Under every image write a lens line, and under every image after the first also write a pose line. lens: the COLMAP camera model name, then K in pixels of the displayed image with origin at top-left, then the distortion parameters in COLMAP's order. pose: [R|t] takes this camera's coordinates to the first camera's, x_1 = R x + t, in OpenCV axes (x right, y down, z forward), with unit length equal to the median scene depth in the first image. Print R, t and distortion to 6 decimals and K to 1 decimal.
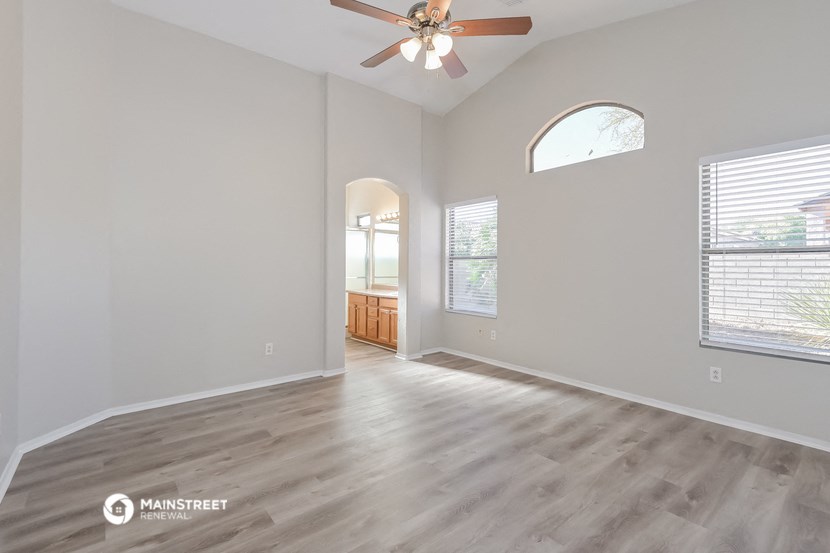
lens RADIAL K [[382.9, 0, 411.5], [0, 382.9, 272.6], [0, 0, 1]] dist [0.038285, -0.000389]
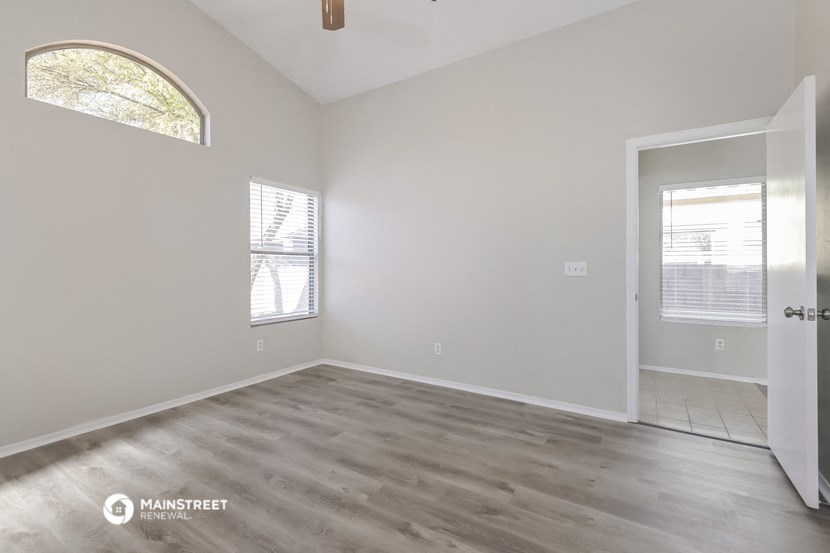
lens RADIAL K [[382.9, 0, 411.5], [0, 382.9, 272.6], [0, 0, 1]] dist [0.038285, -0.000389]
pose [[-0.320986, -0.013900, 0.946982, -0.573224], [0.011983, 0.999753, 0.018736, -0.001253], [-0.947008, 0.017361, -0.320740, 0.877945]]
